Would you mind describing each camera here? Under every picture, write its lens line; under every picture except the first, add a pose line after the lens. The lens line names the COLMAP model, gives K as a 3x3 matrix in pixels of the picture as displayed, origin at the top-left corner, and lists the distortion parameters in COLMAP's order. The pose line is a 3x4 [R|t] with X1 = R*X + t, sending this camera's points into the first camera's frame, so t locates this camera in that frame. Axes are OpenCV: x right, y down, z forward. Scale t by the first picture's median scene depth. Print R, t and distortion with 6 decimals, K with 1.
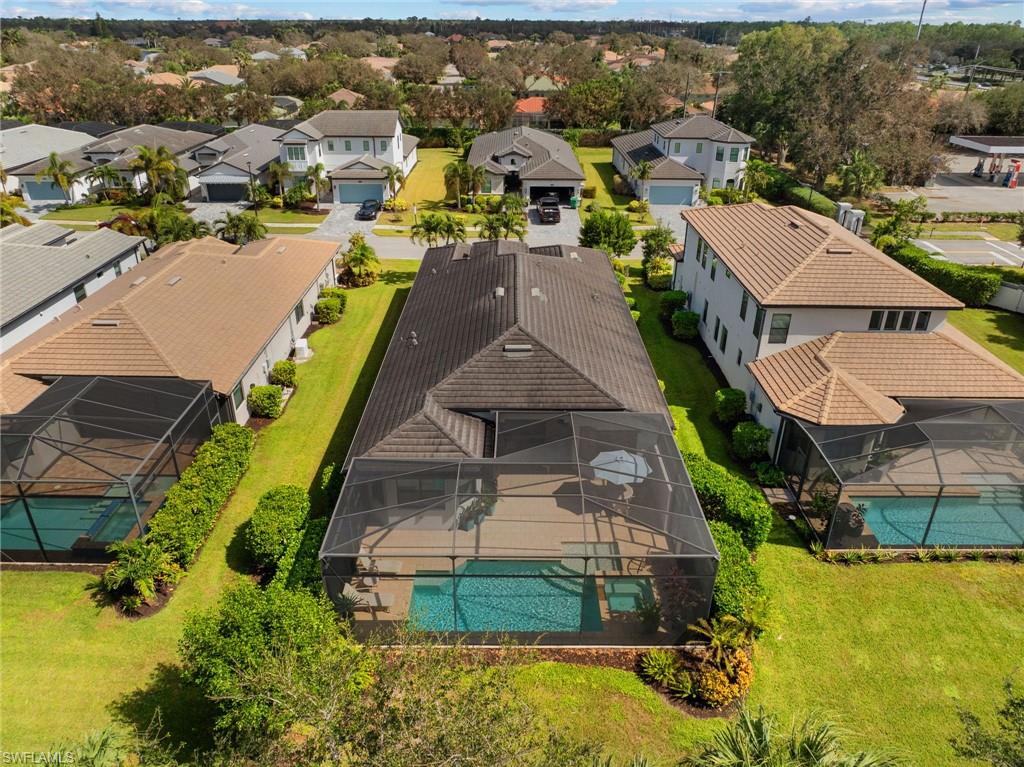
lens RADIAL K [[730.1, 0, 512.0], [0, 730.1, 383.5], [0, 0, 1]] dist [-0.033883, -0.000076]
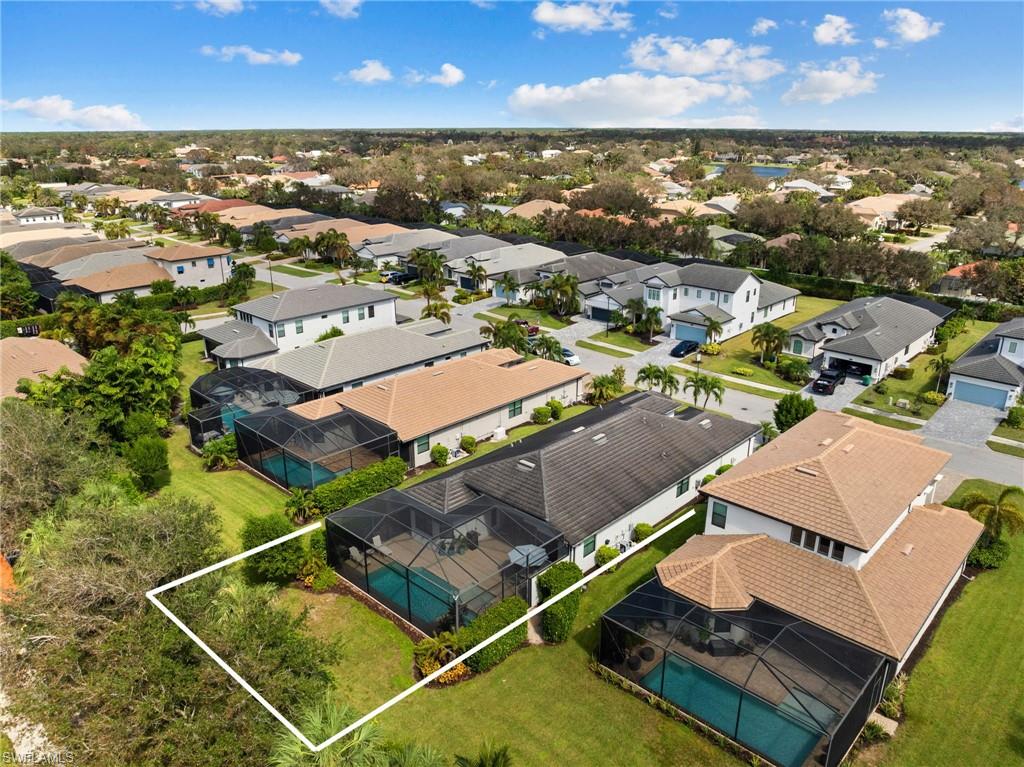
lens RADIAL K [[730.1, 0, 512.0], [0, 730.1, 383.5], [0, 0, 1]] dist [-0.033883, -0.000076]
pose [[0.729835, 0.221262, -0.646826, 0.638592], [-0.305436, 0.952024, -0.018971, -0.116272], [0.611596, 0.211410, 0.762402, -0.150541]]
